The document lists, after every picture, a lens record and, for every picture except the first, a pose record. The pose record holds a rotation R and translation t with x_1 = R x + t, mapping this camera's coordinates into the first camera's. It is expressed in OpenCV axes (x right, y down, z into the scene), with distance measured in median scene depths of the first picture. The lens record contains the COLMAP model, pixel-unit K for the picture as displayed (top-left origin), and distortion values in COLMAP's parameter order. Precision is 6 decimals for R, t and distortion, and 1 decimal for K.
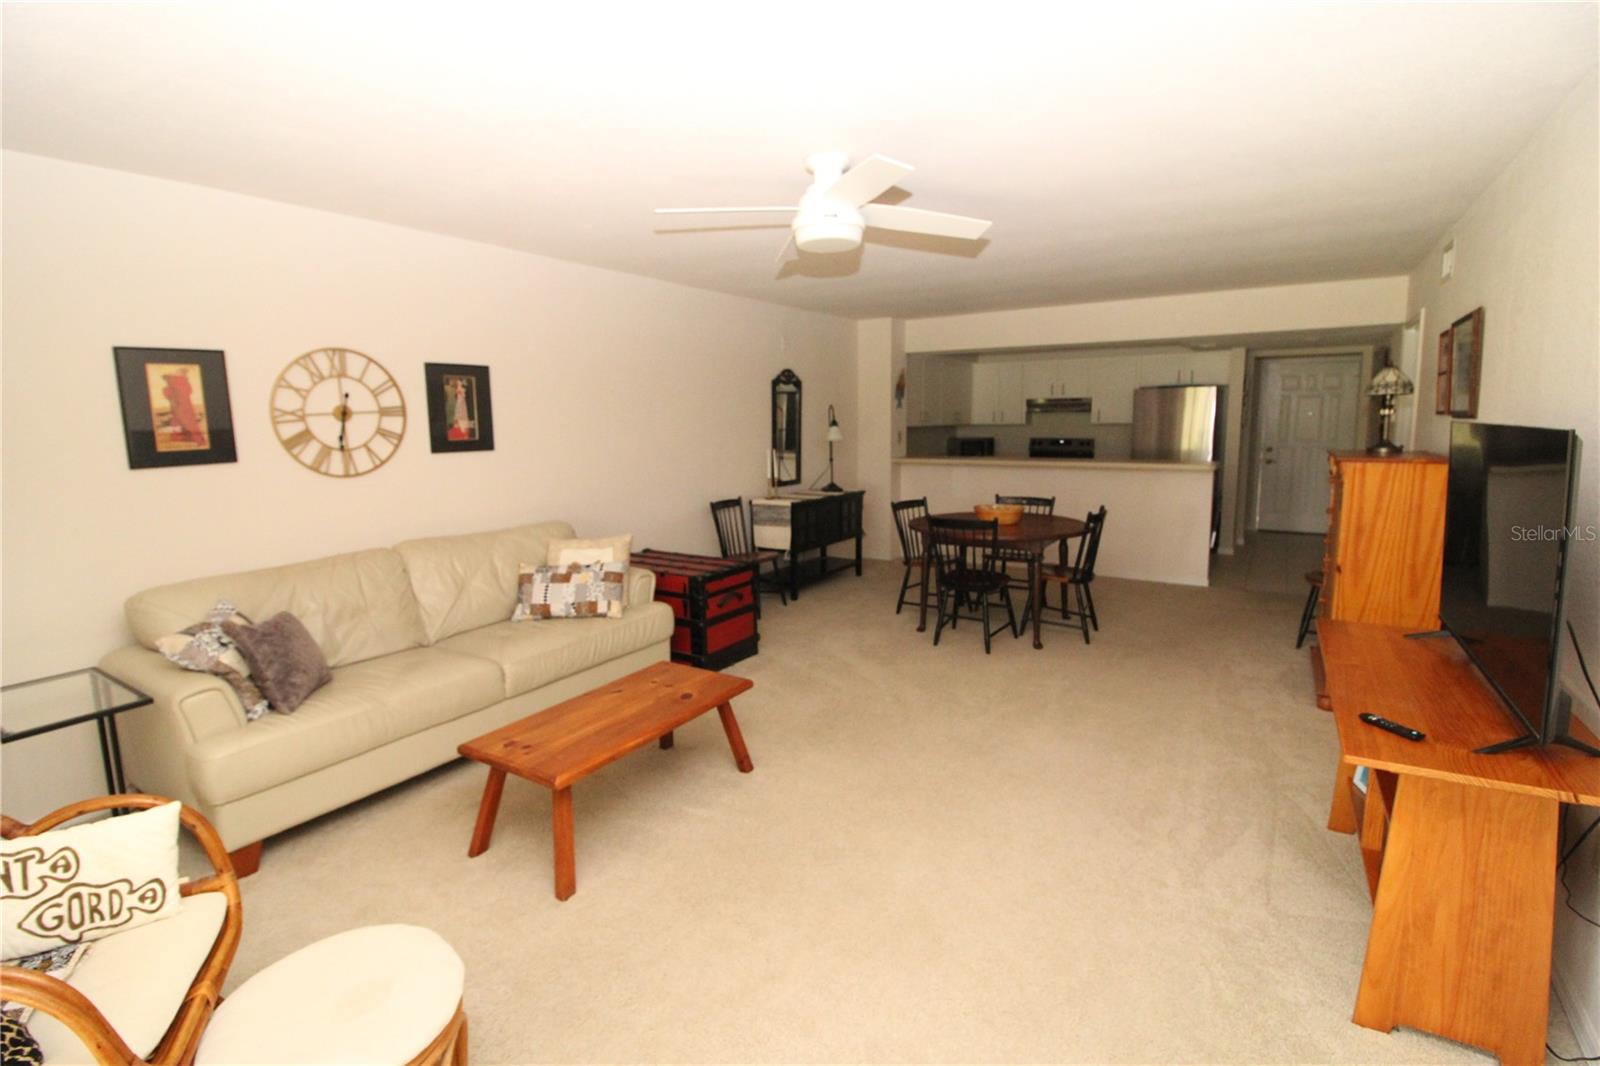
lens RADIAL K [[741.4, 0, 796.1], [0, 741.4, 515.4], [0, 0, 1]] dist [-0.001457, -0.011221]
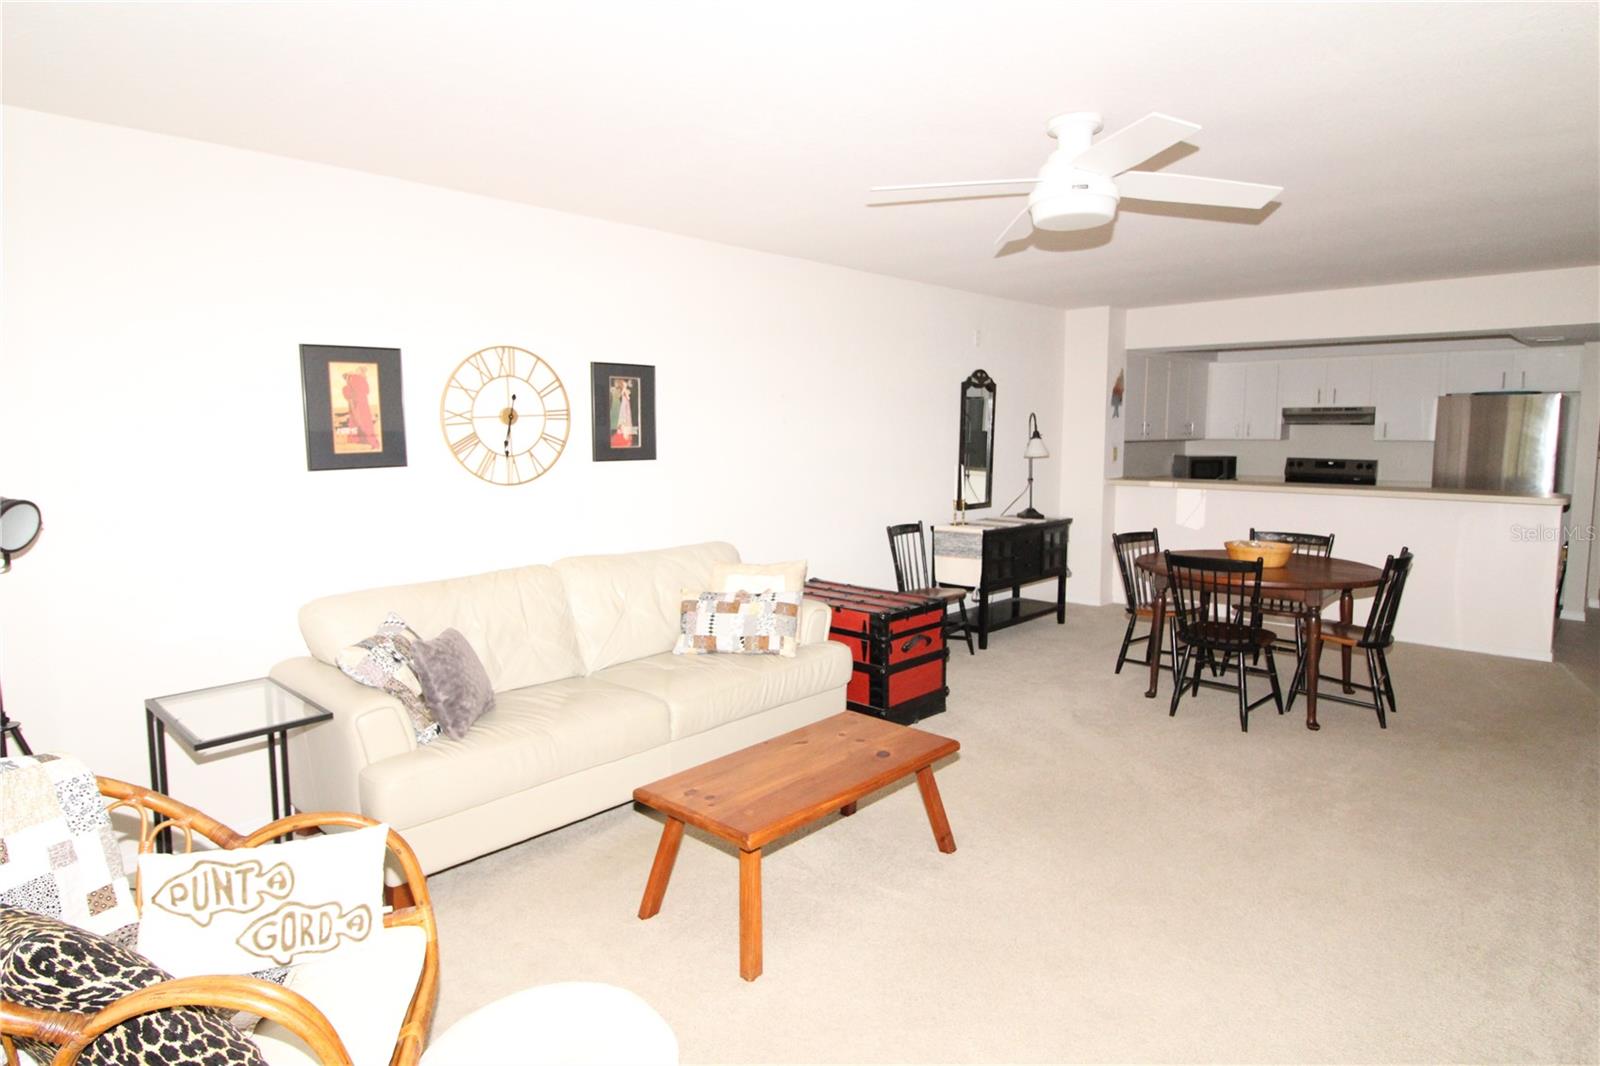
lens RADIAL K [[887.1, 0, 795.2], [0, 887.1, 514.2], [0, 0, 1]] dist [0.009301, -0.017592]
pose [[0.983354, 0.030811, -0.179069, -0.058059], [-0.036693, 0.998887, -0.029625, 0.003202], [0.177957, 0.035702, 0.983390, -0.018103]]
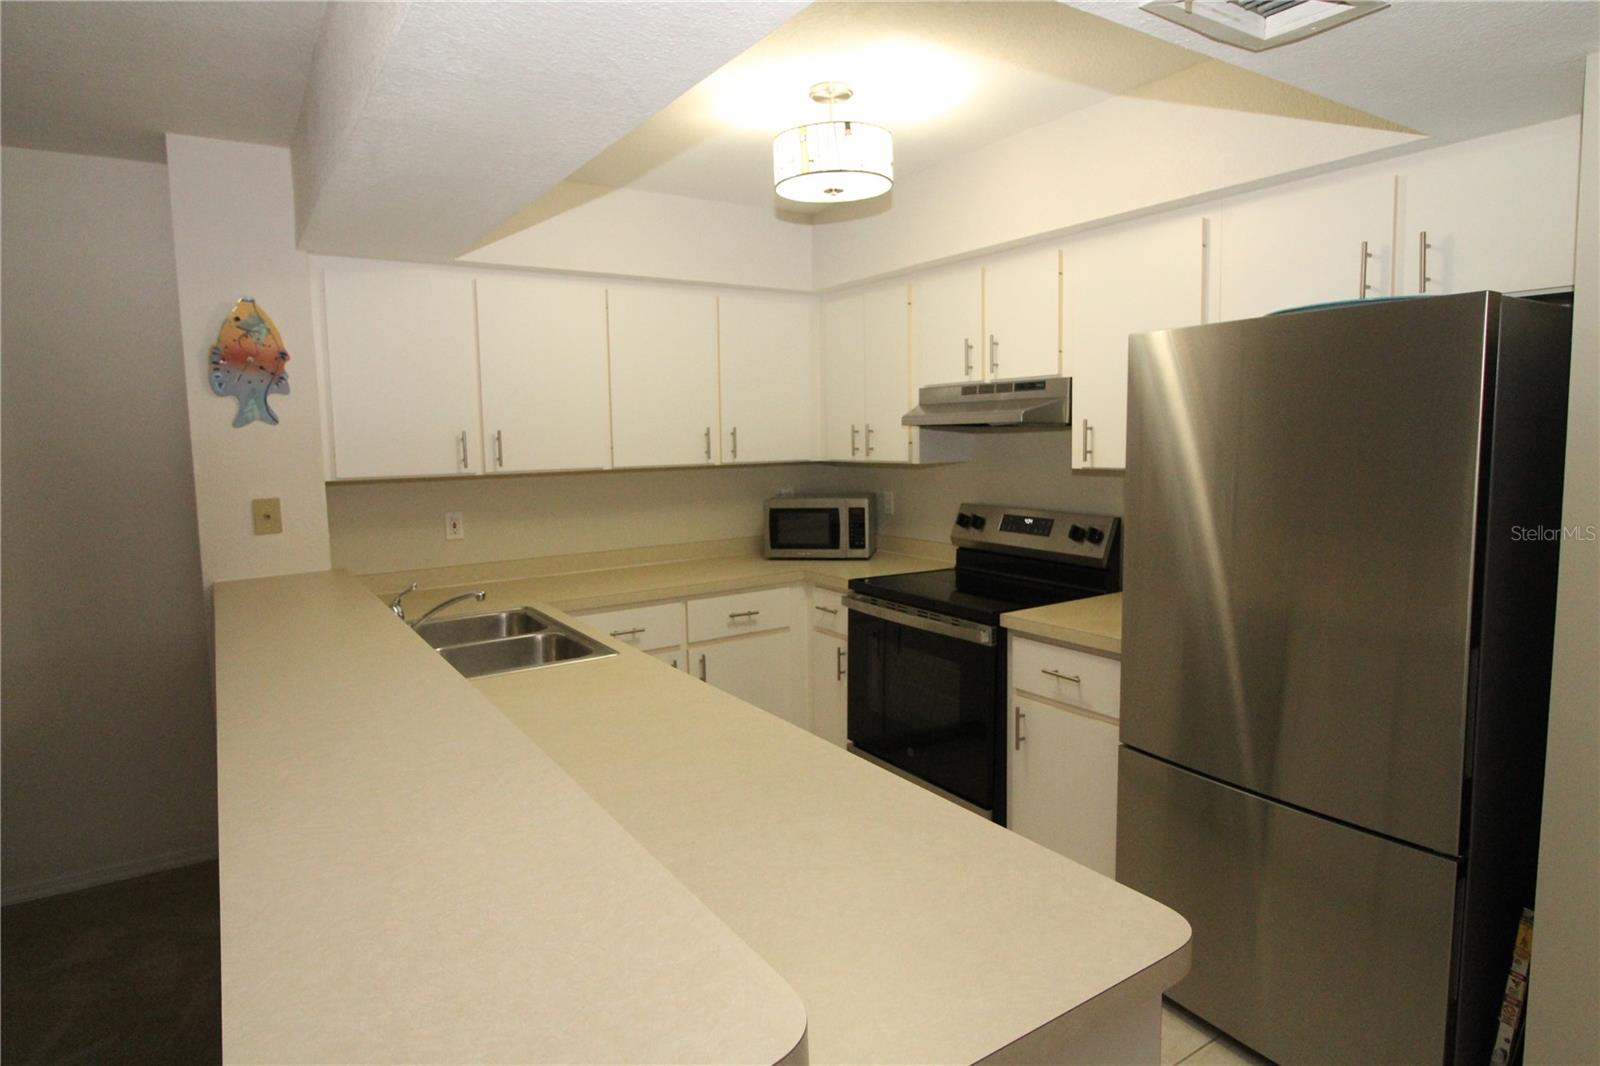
lens RADIAL K [[887.1, 0, 795.2], [0, 887.1, 514.2], [0, 0, 1]] dist [0.009301, -0.017592]
pose [[0.916780, 0.032086, -0.398103, 1.034988], [-0.045800, 0.998638, -0.024983, -0.220208], [0.396759, 0.041137, 0.917001, 1.530419]]
